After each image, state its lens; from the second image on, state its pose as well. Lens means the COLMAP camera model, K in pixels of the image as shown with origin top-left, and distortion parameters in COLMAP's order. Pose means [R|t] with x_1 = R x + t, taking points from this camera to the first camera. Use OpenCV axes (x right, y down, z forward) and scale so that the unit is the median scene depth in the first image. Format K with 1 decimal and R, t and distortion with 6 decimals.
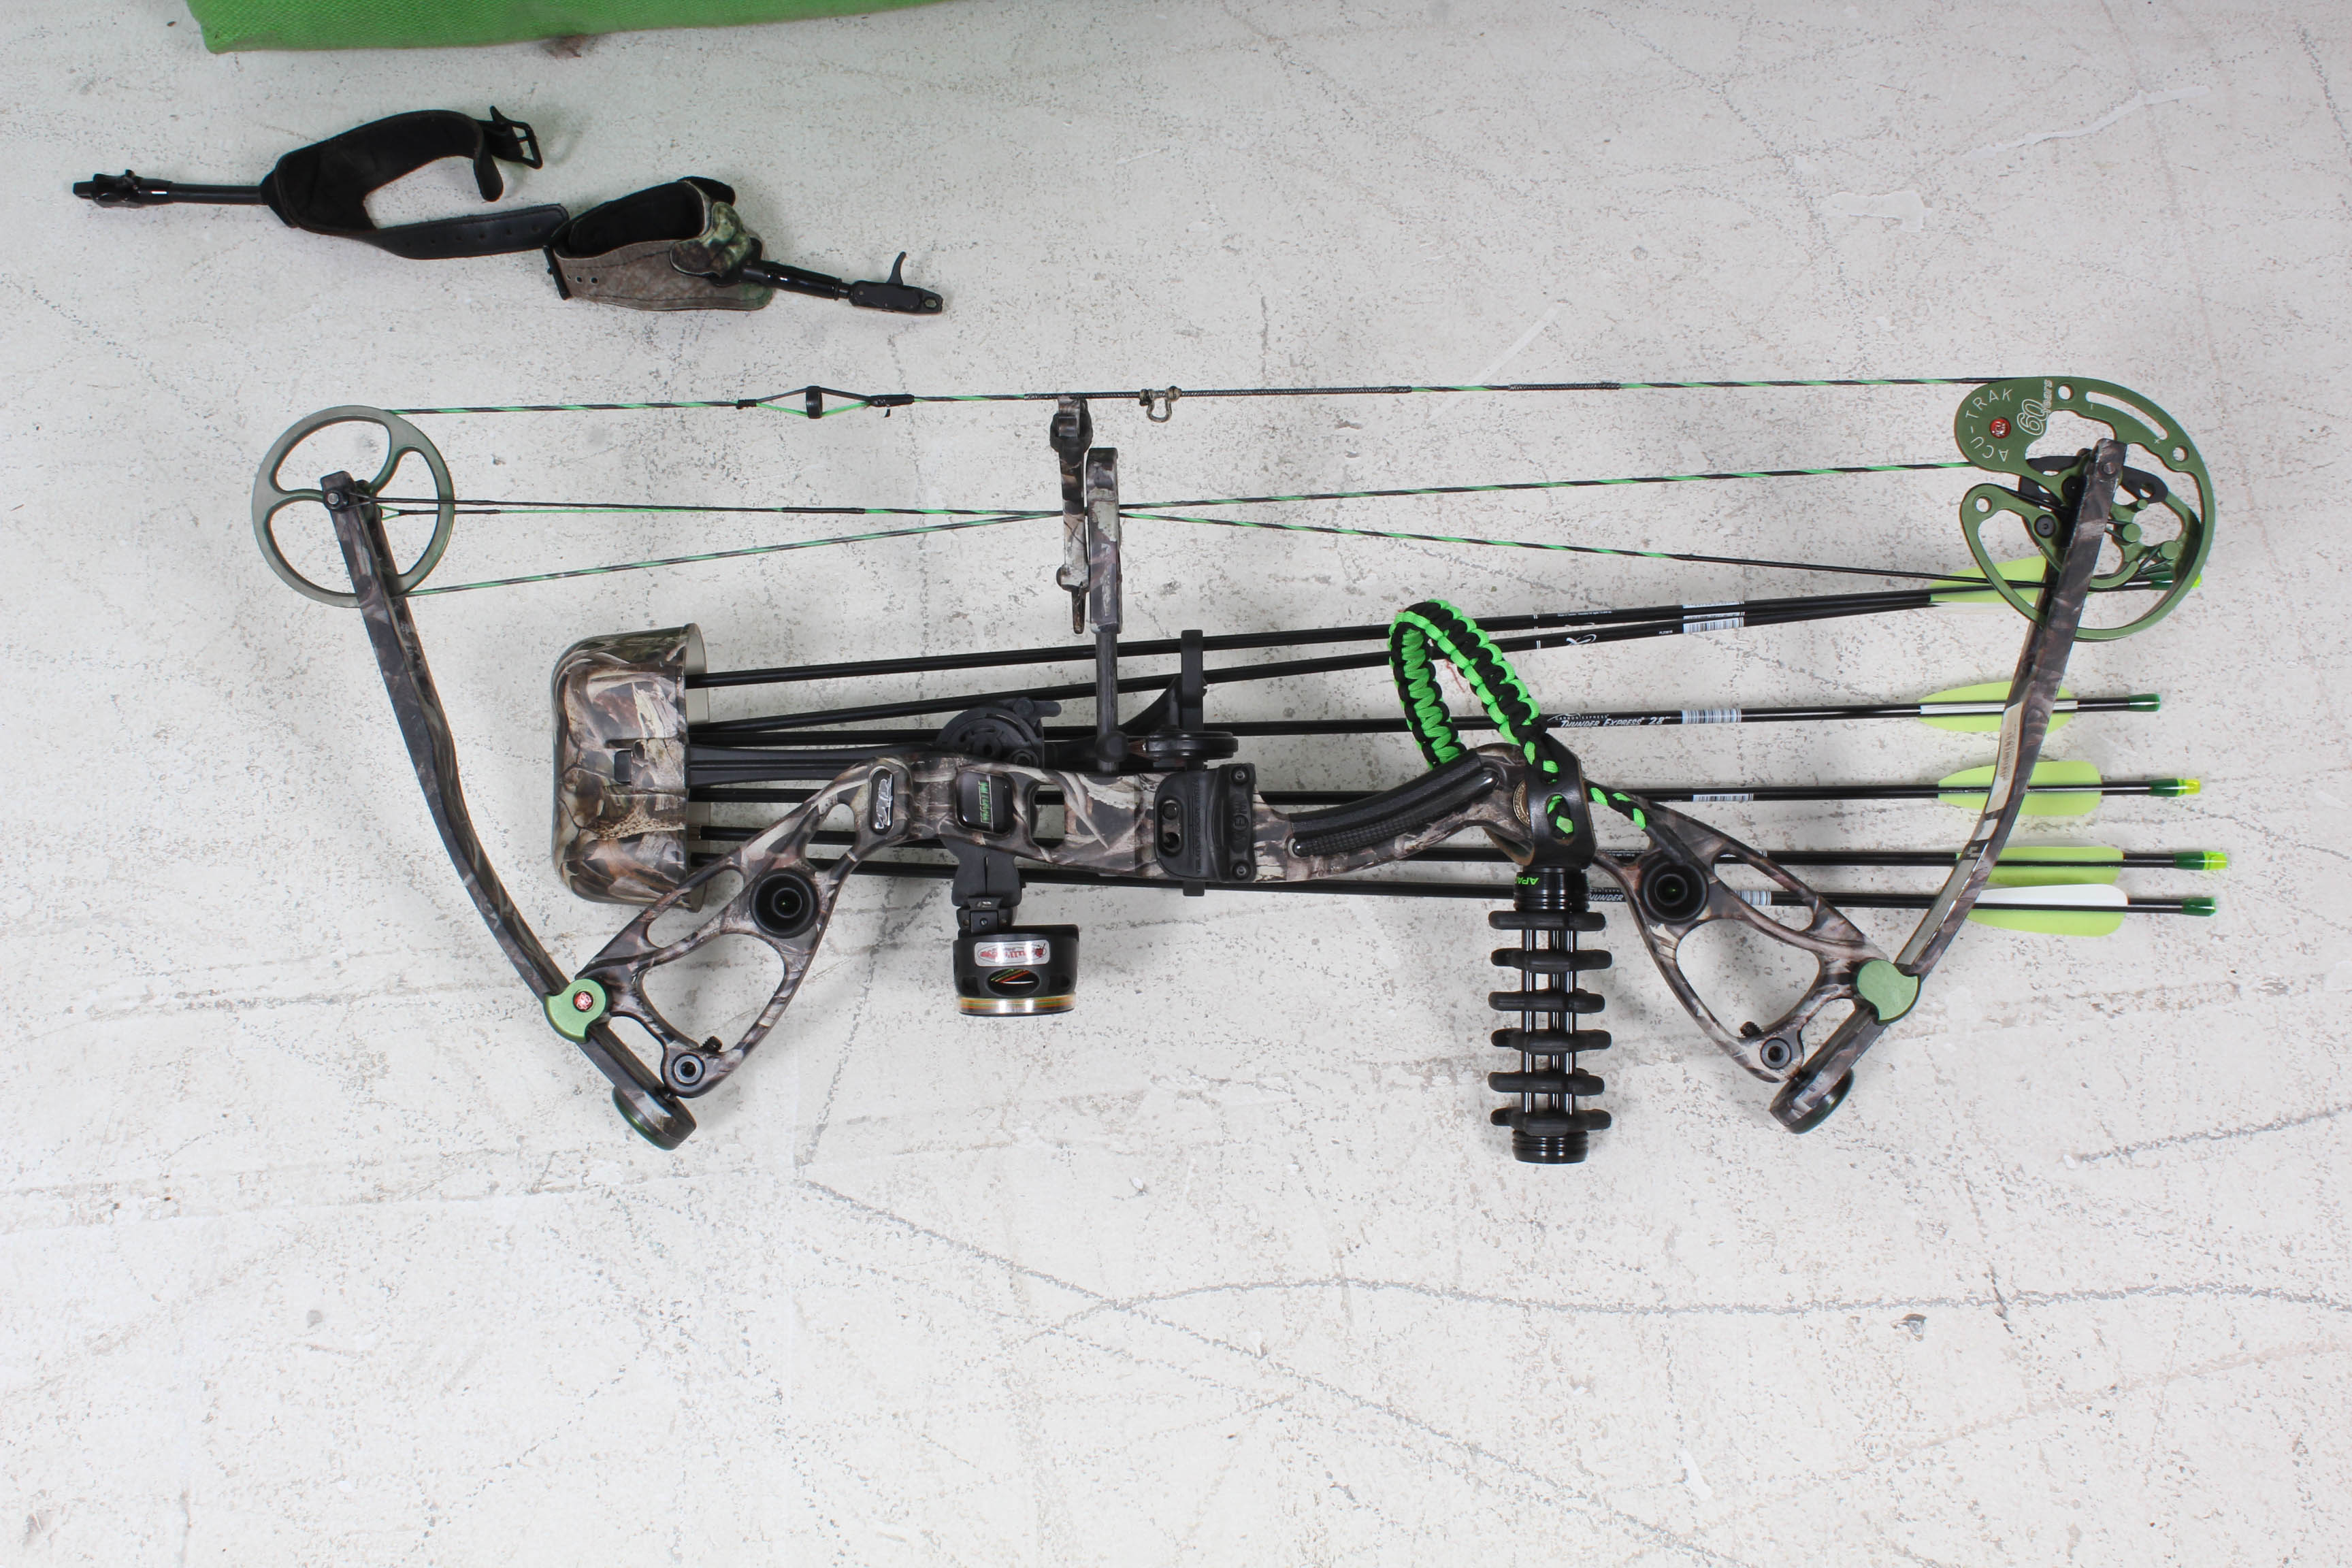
lens RADIAL K [[2831.2, 0, 1183.5], [0, 2831.2, 807.6], [0, 0, 1]] dist [-0.075936, 0.000000]
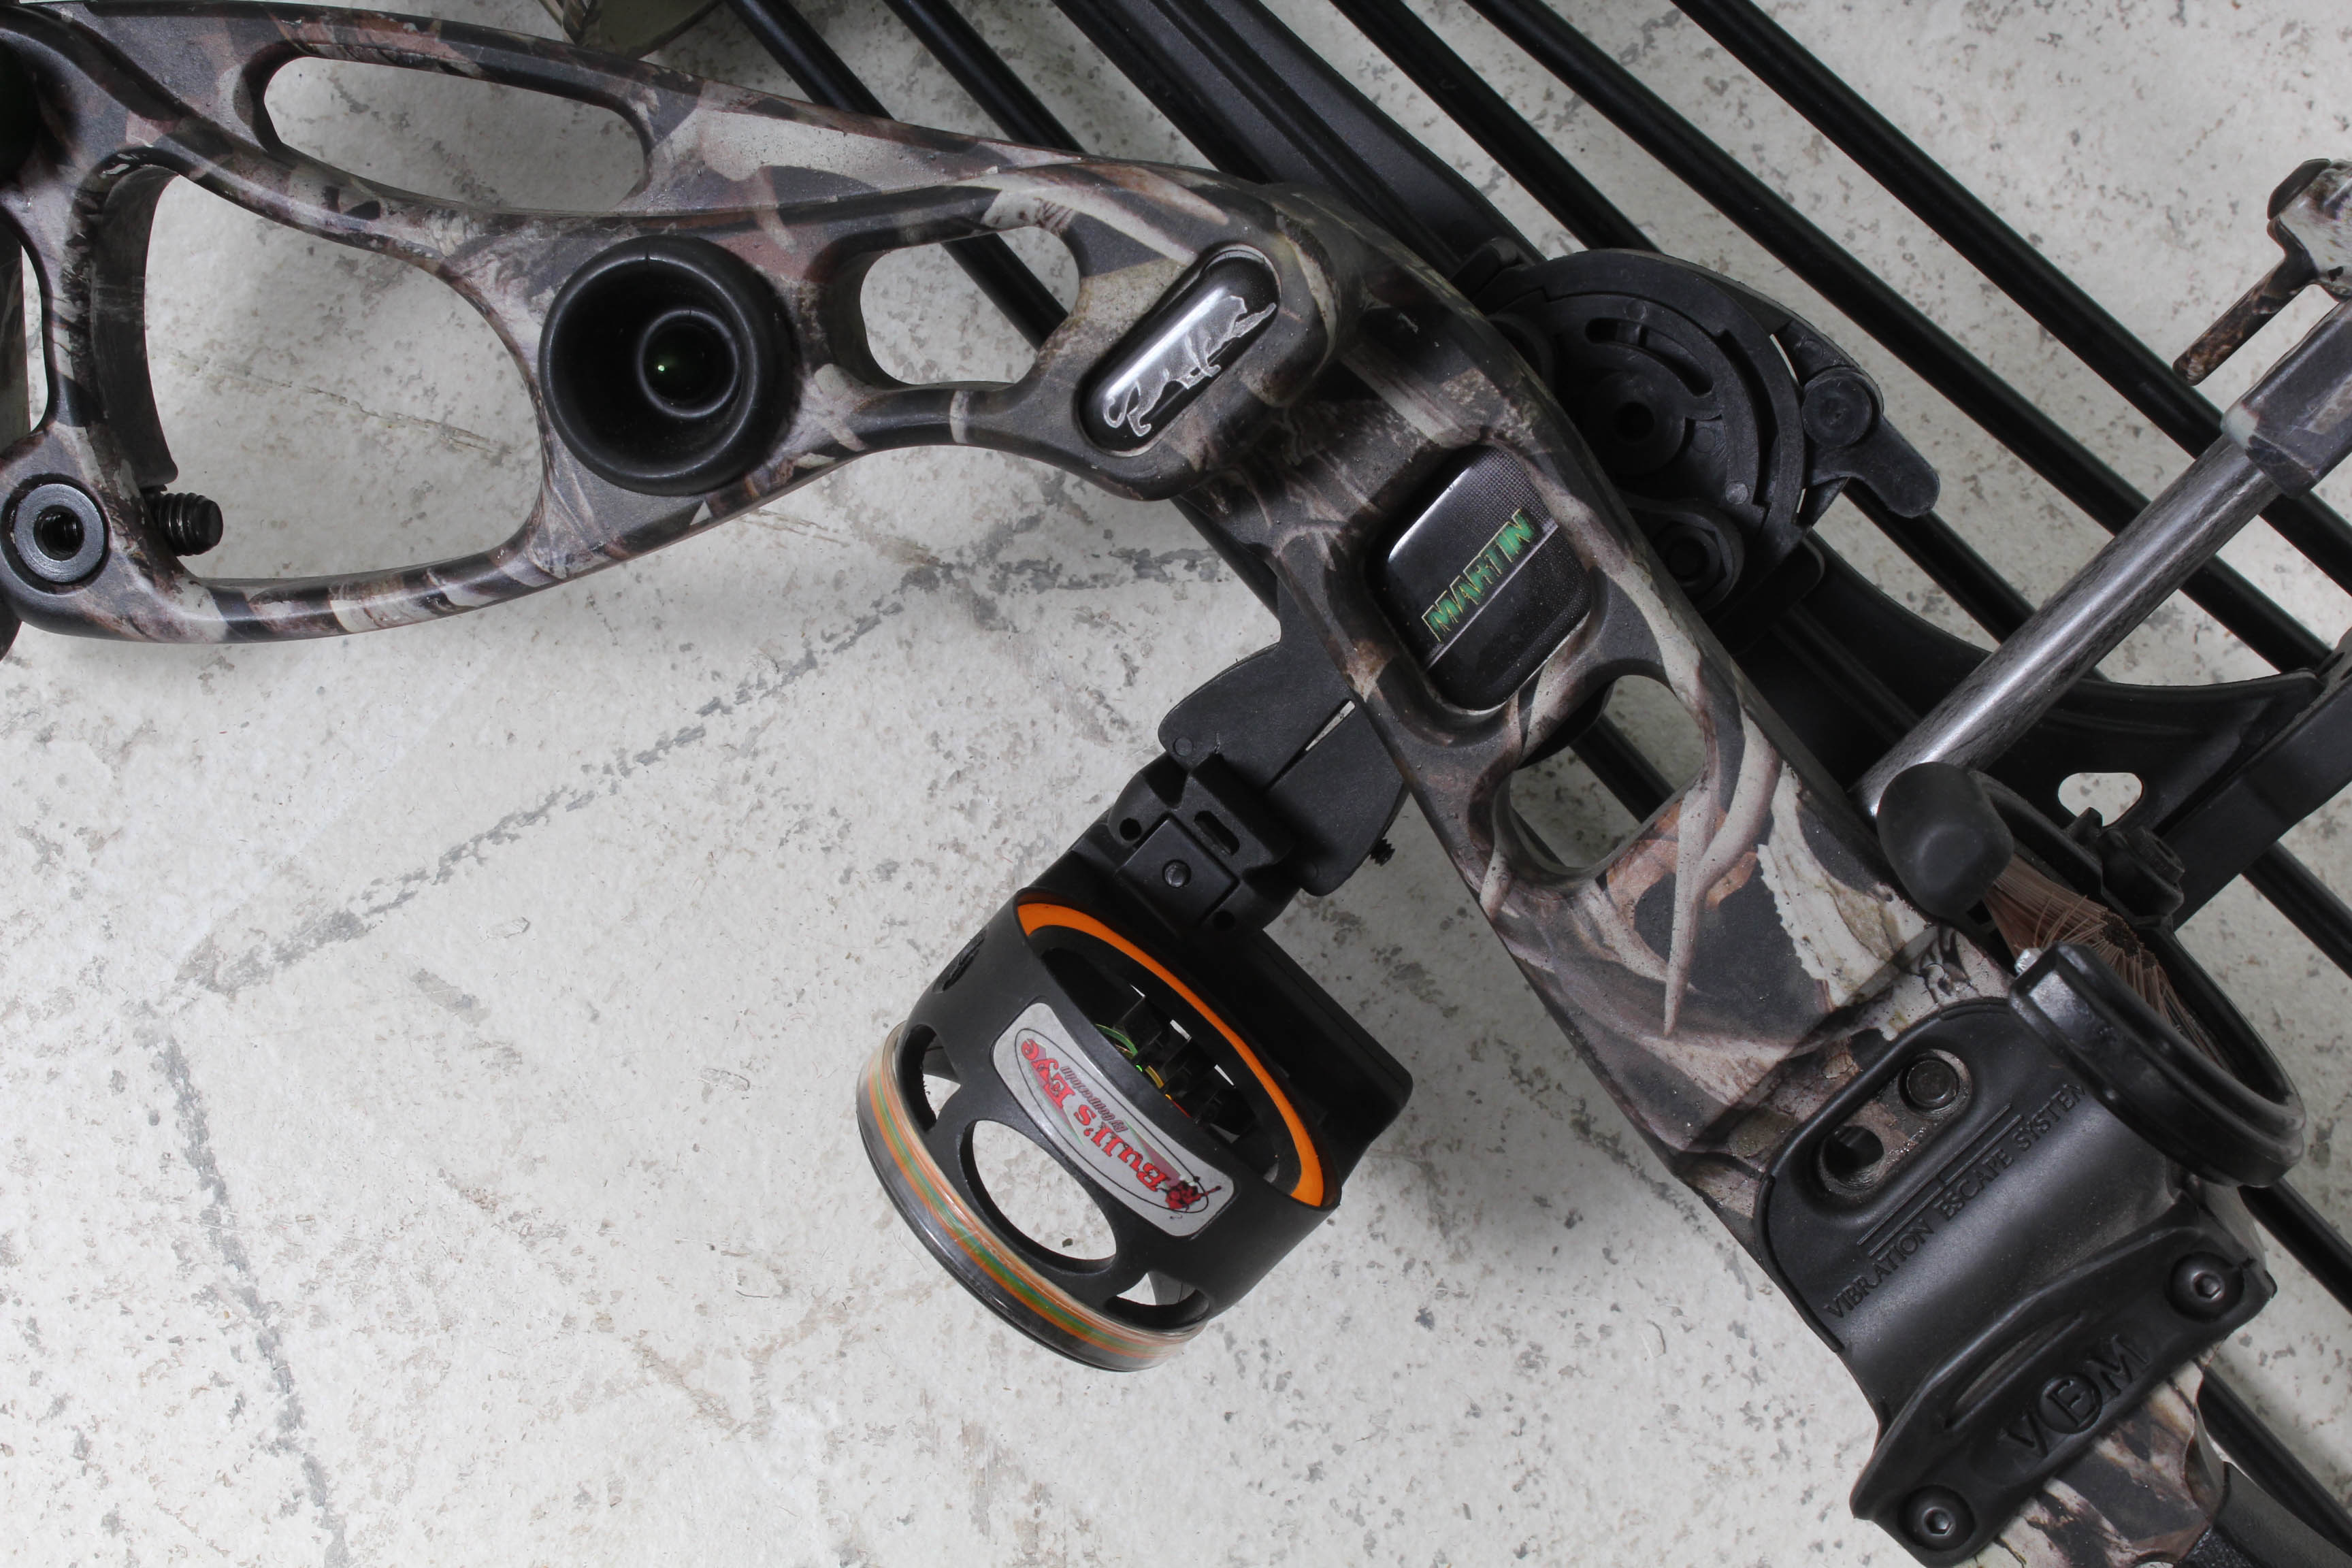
lens RADIAL K [[4001.9, 0, 1193.6], [0, 4001.9, 778.5], [0, 0, 1]] dist [-0.000830, 0.000000]
pose [[0.699370, 0.714512, -0.018824, -0.069663], [-0.678193, 0.671676, 0.298169, -0.087267], [0.225689, -0.195764, 0.954327, 0.630657]]
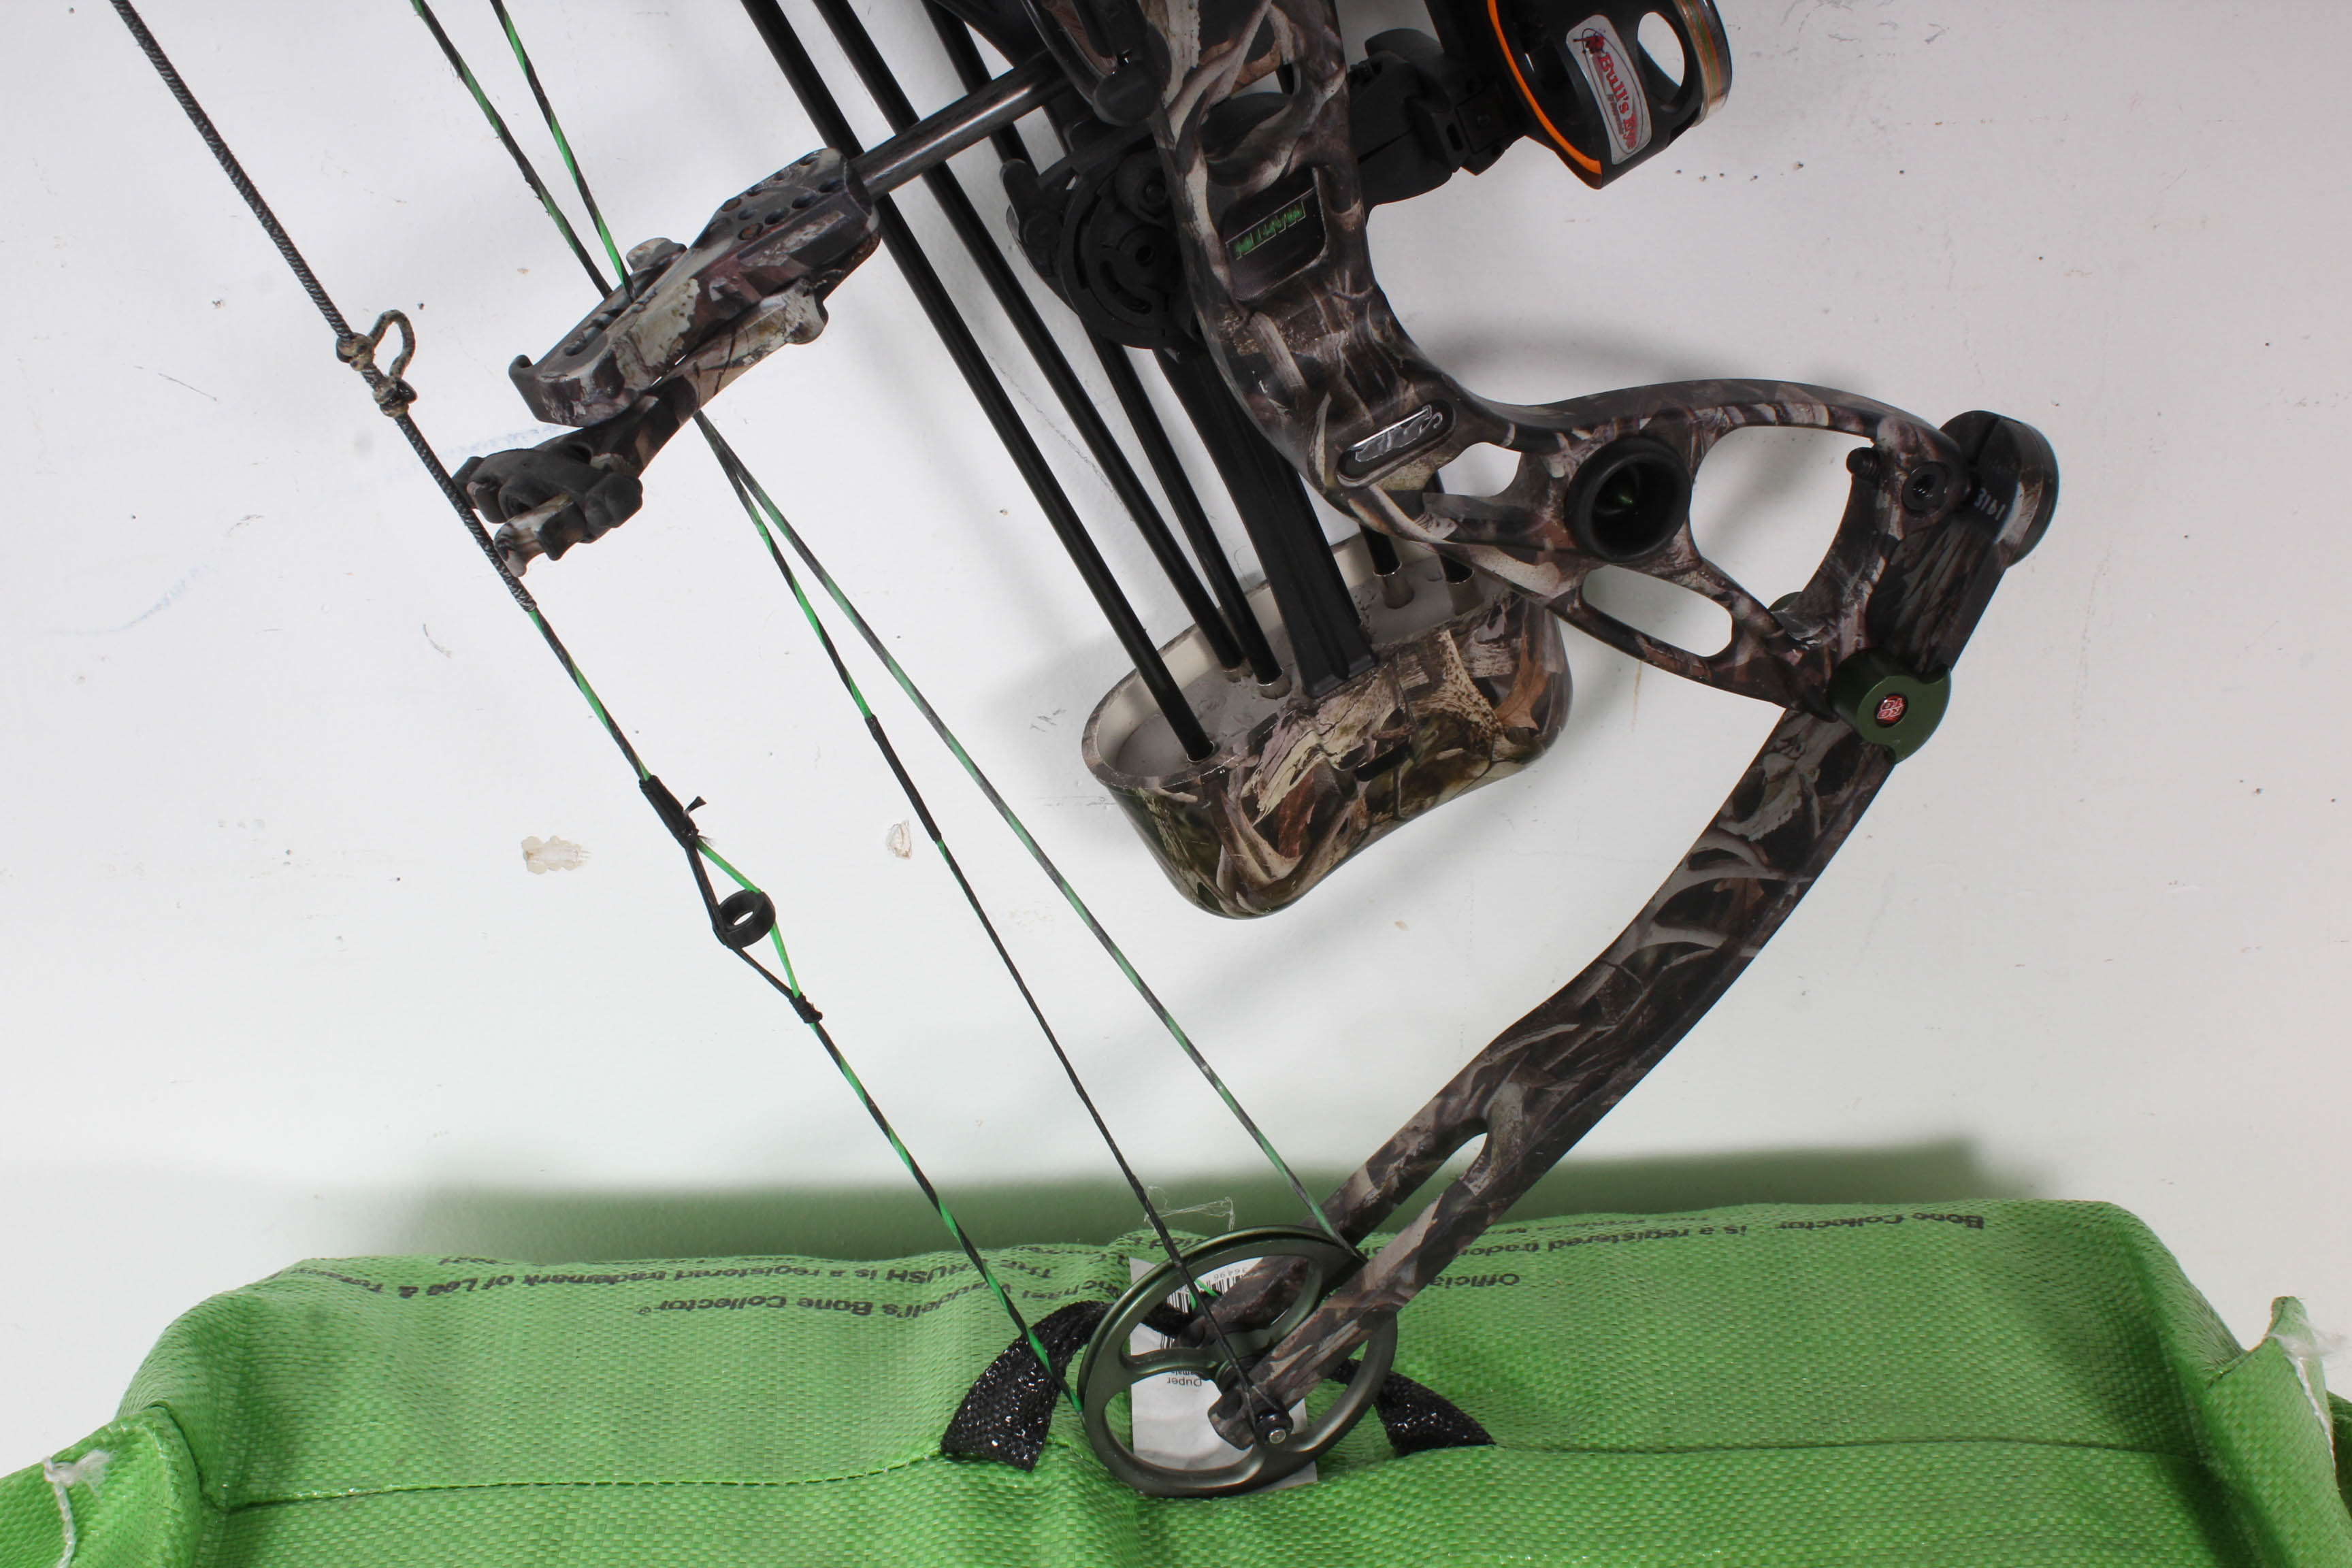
lens RADIAL K [[2831.2, 0, 1181.7], [0, 2831.2, 801.2], [0, 0, 1]] dist [-0.075936, 0.000000]
pose [[-0.369695, -0.733259, -0.570663, 0.145276], [0.856591, -0.506909, 0.096411, -0.114391], [-0.359969, -0.453182, 0.815505, 0.571421]]
